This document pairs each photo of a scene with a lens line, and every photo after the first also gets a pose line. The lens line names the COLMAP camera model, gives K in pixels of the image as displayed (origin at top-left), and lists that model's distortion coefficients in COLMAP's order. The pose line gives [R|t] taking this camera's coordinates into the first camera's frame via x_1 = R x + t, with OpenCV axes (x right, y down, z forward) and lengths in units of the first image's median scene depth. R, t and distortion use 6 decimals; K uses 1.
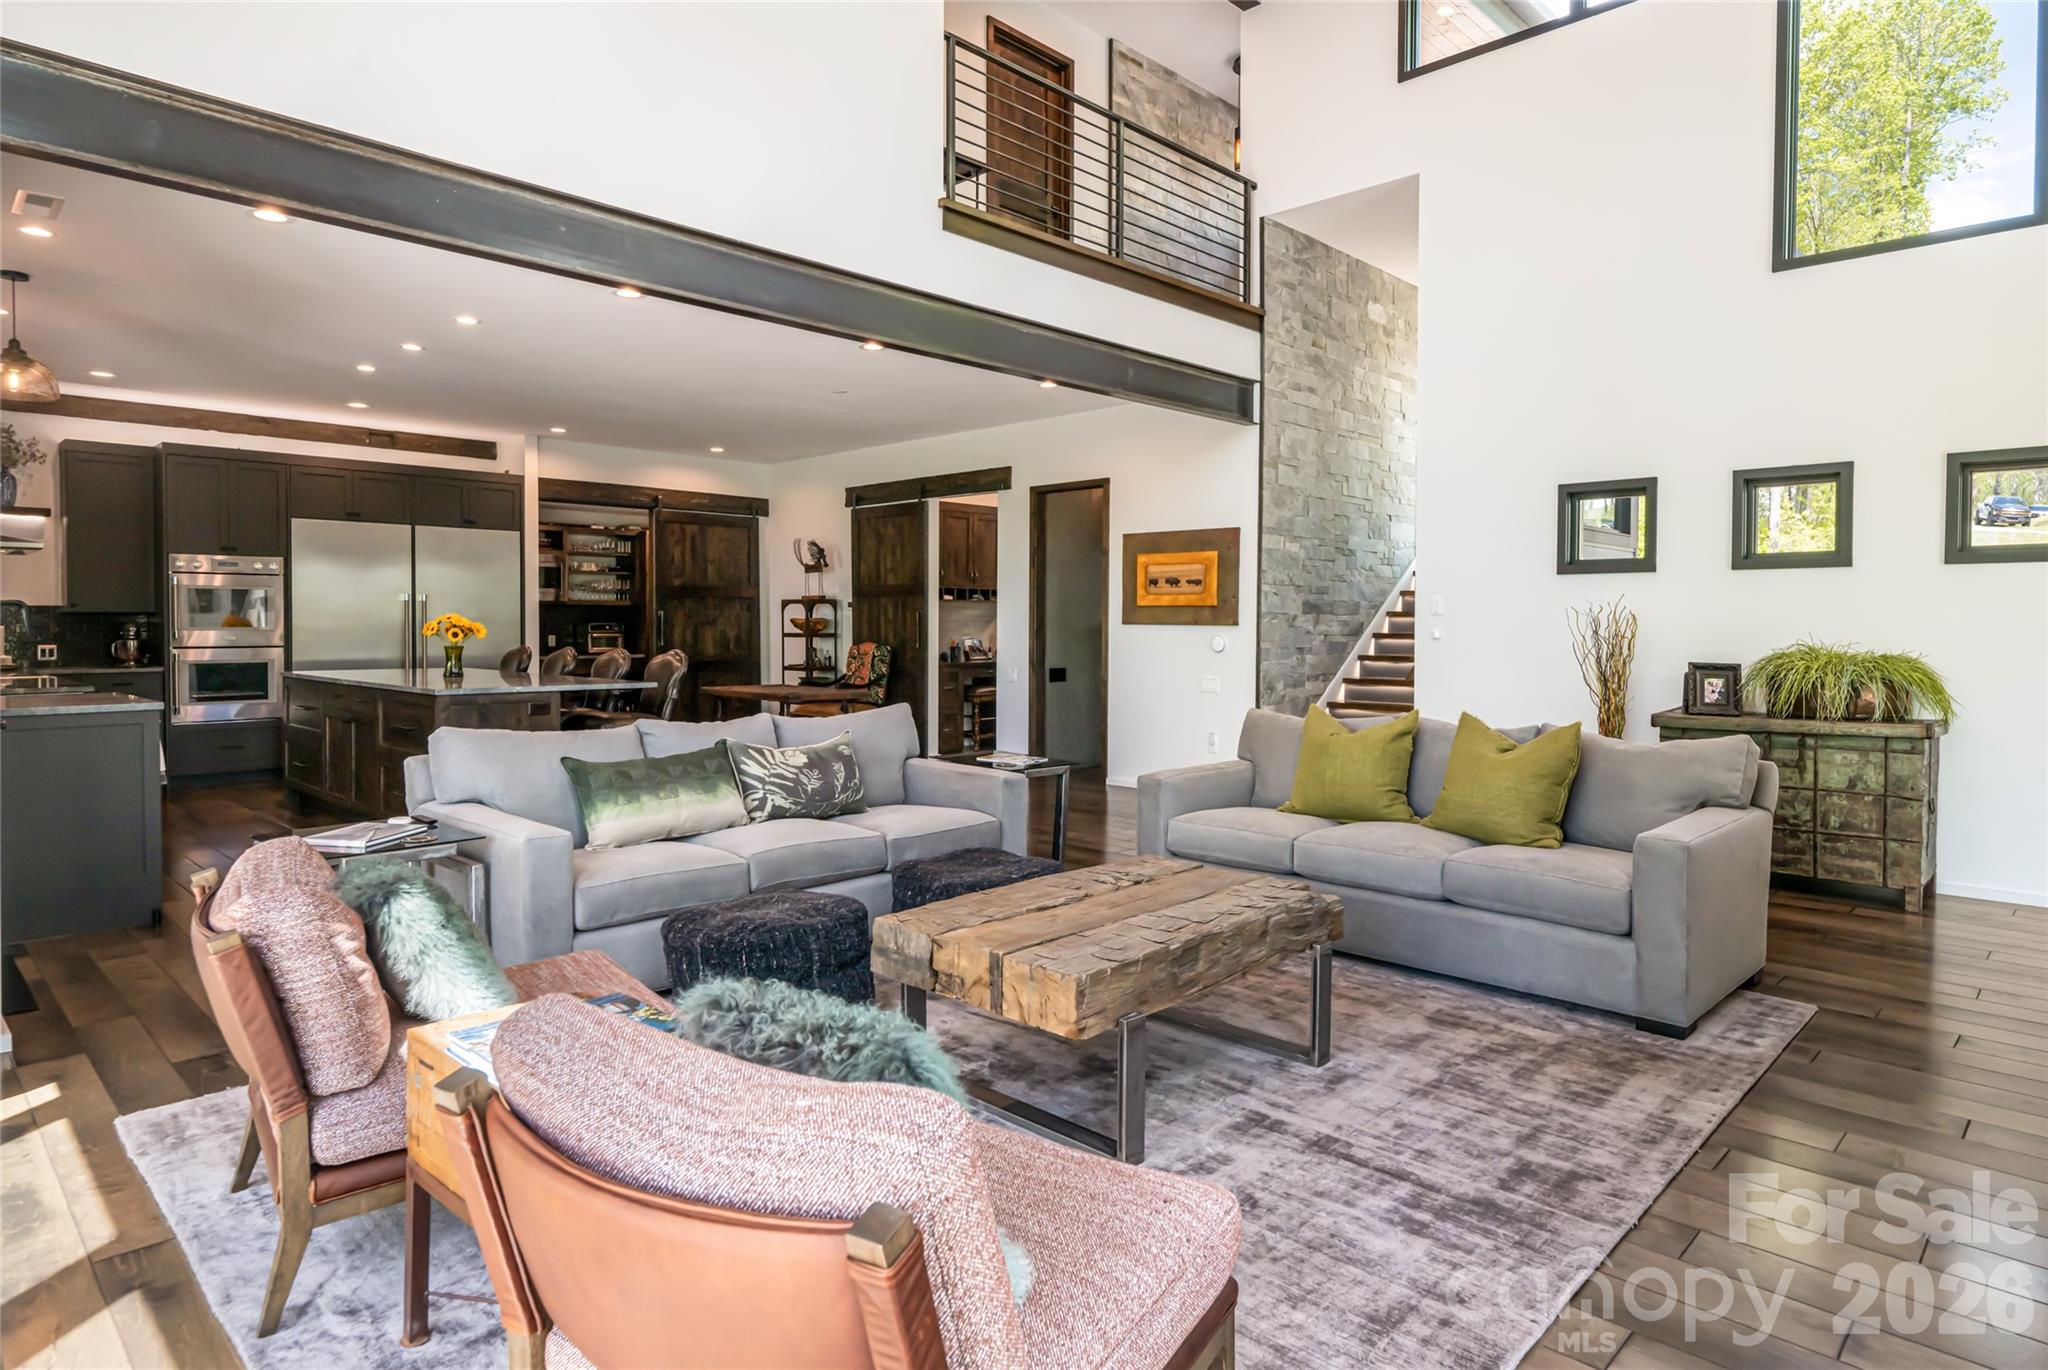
lens RADIAL K [[1149.3, 0, 1024.3], [0, 1149.3, 643.2], [0, 0, 1]] dist [0.000041, -0.000150]
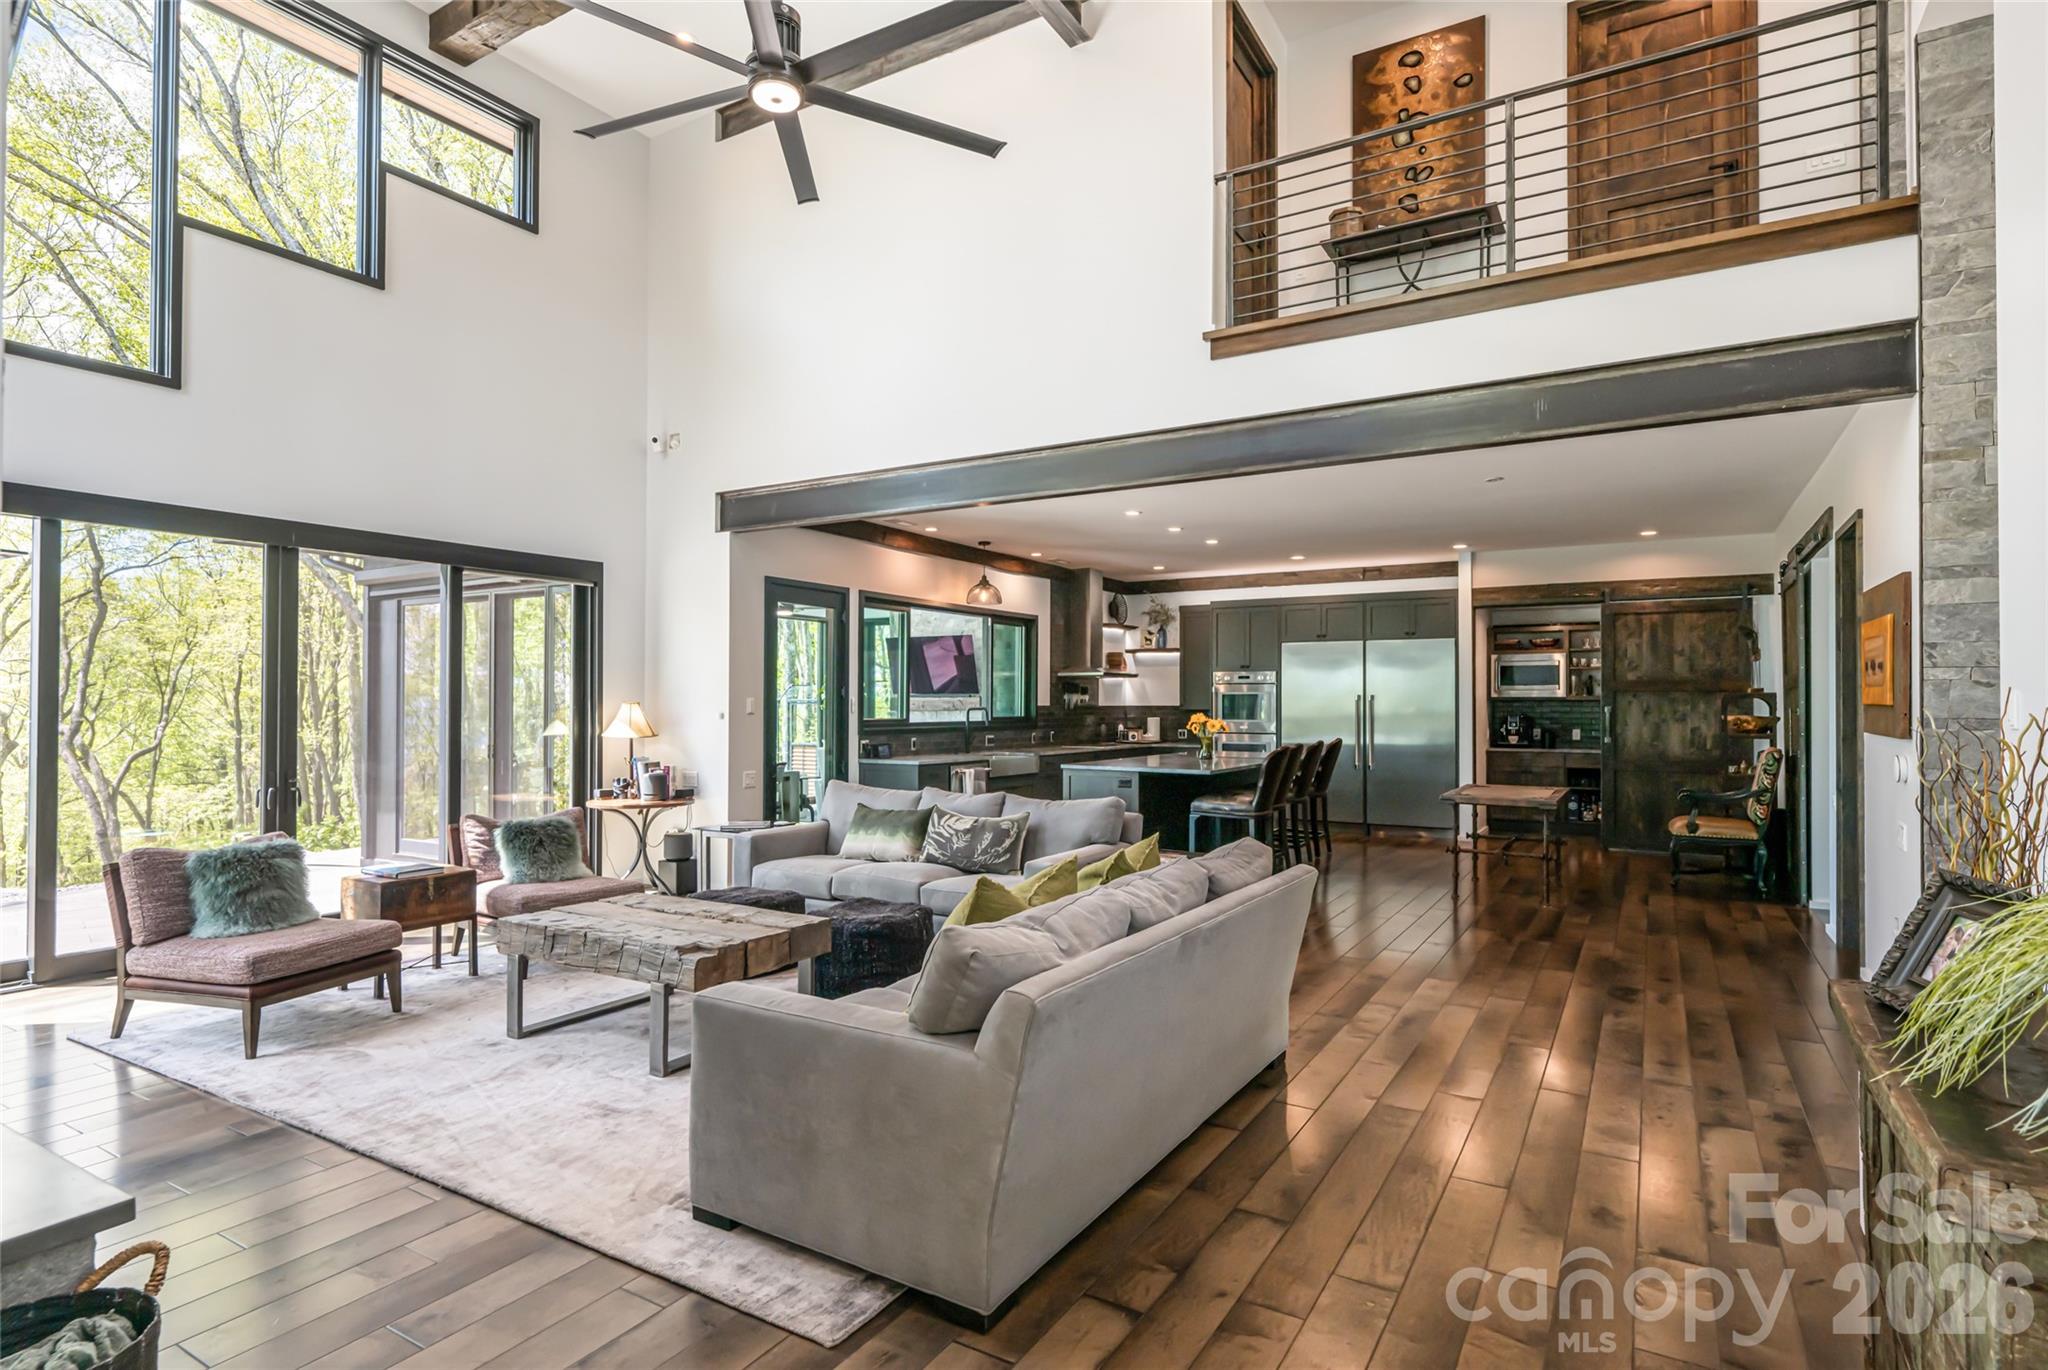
lens RADIAL K [[1061.7, 0, 1017.8], [0, 1061.7, 707.2], [0, 0, 1]] dist [0.000559, 0.000457]
pose [[0.226137, -0.000111, -0.974096, 0.602618], [-0.020289, 0.999783, -0.004824, -0.019835], [0.973884, 0.020854, 0.226085, 0.445244]]
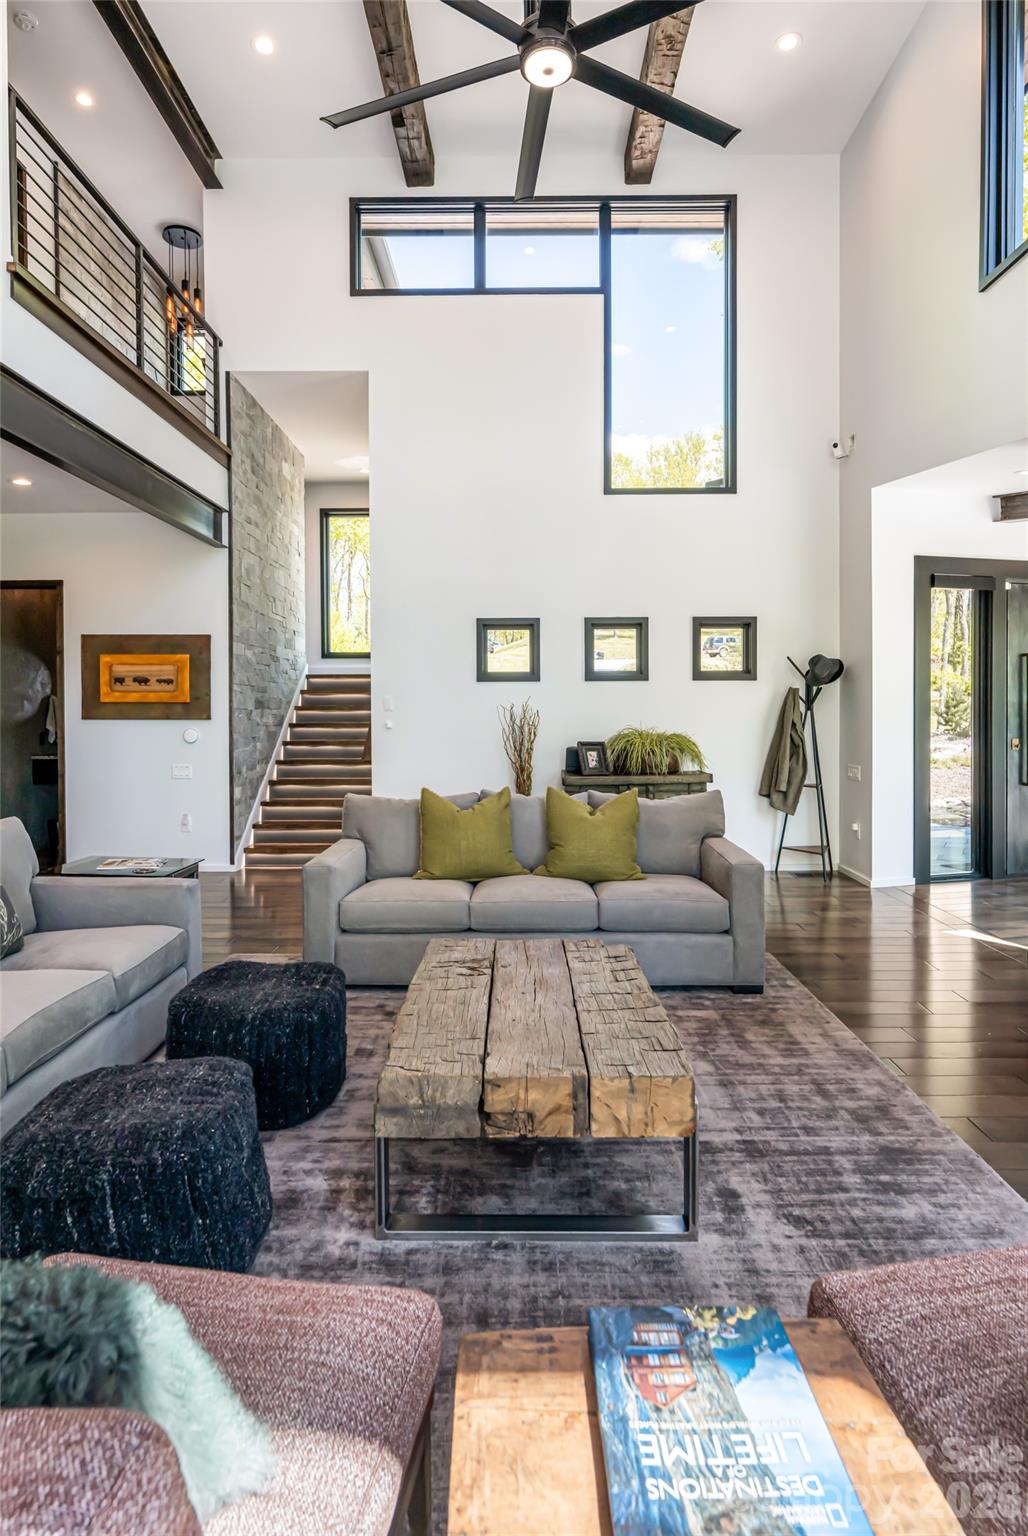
lens RADIAL K [[852.8, 0, 518.7], [0, 852.8, 723.2], [0, 0, 1]] dist [-0.001148, -0.000192]
pose [[0.725150, -0.018025, 0.688355, -0.185641], [0.018769, 0.999803, 0.006408, -0.011893], [-0.688335, 0.008273, 0.725346, 0.169324]]
